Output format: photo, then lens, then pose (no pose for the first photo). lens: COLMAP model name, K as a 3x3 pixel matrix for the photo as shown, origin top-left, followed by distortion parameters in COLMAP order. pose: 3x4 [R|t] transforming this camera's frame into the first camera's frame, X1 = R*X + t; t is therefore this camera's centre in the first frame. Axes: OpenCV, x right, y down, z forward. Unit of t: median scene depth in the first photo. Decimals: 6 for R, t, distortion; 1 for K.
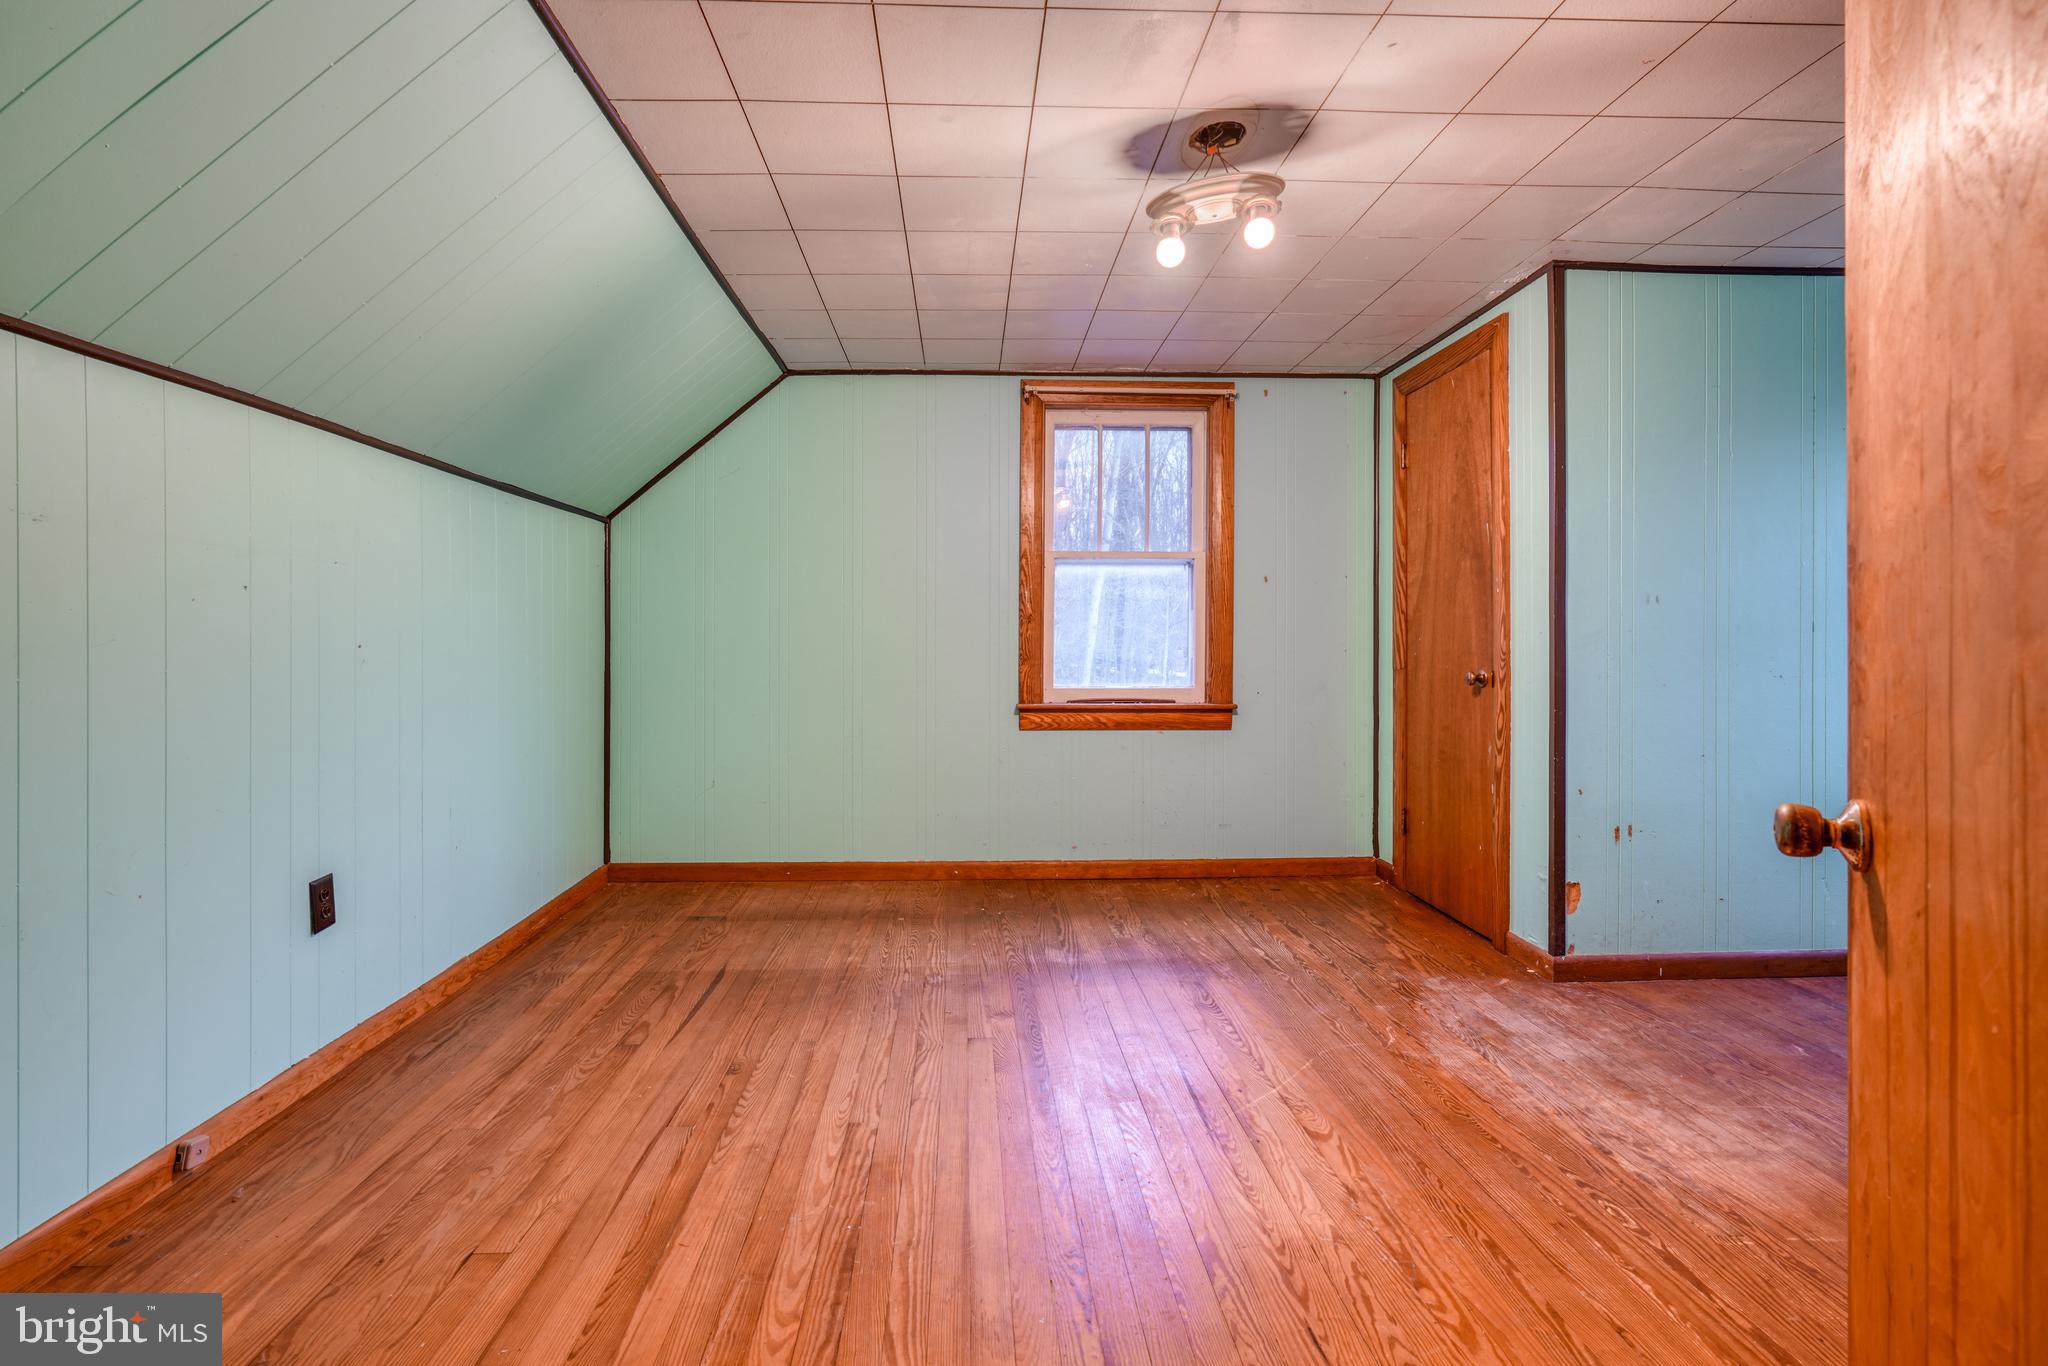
lens RADIAL K [[938.8, 0, 1008.4], [0, 938.8, 681.2], [0, 0, 1]] dist [-0.004789, 0.000873]
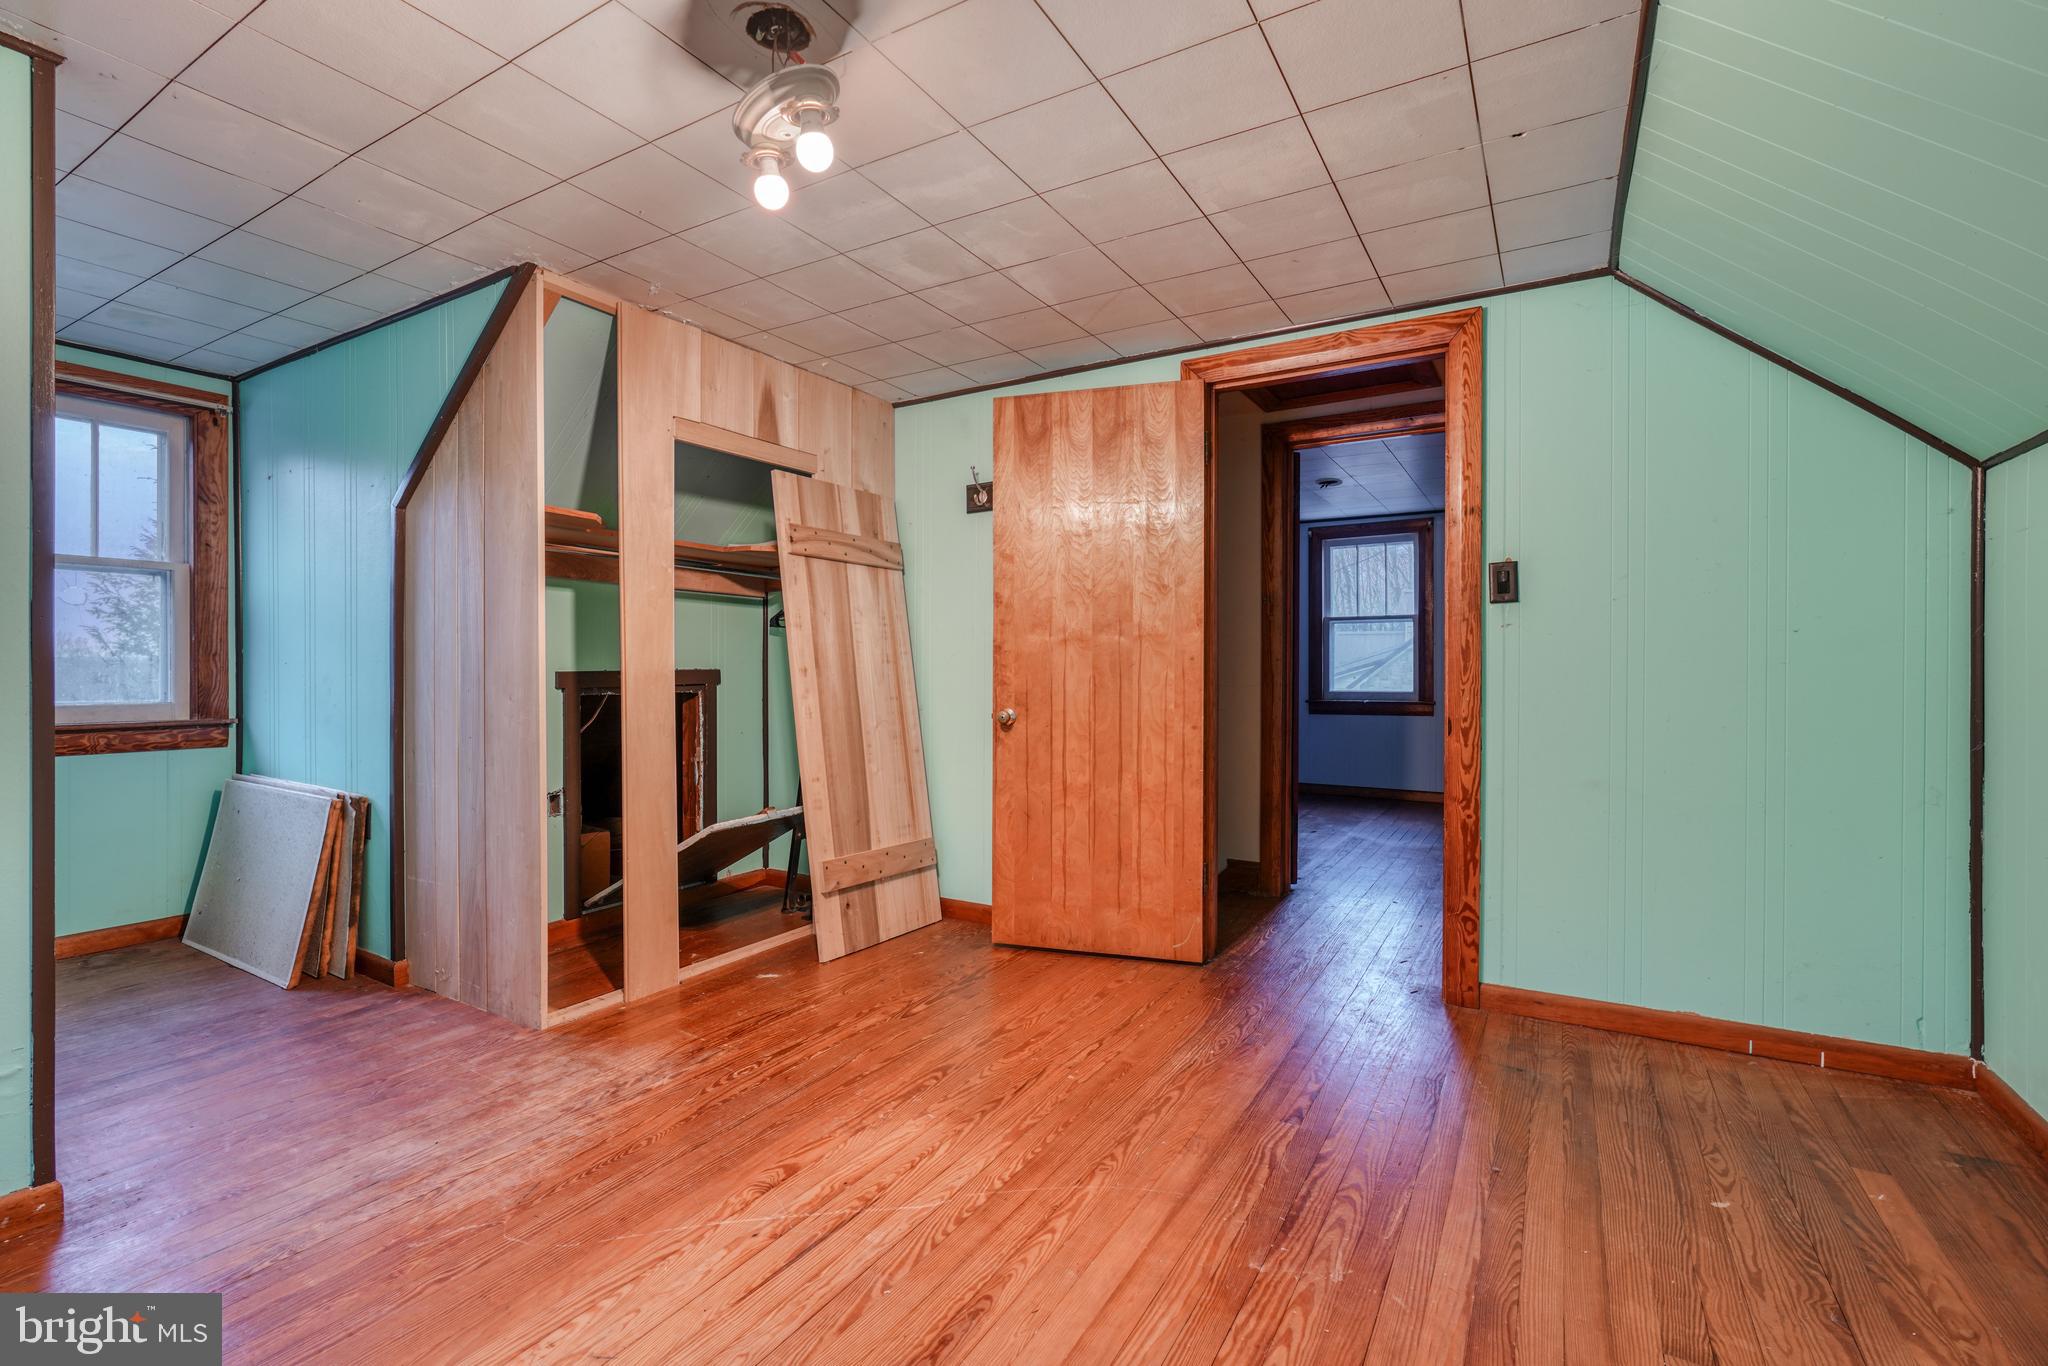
lens RADIAL K [[938.8, 0, 1008.4], [0, 938.8, 681.2], [0, 0, 1]] dist [-0.004789, 0.000873]
pose [[-0.835616, -0.008275, 0.549252, -0.431385], [0.021167, 0.998659, 0.047250, -0.077118], [-0.548906, 0.051109, -0.834320, 1.799358]]
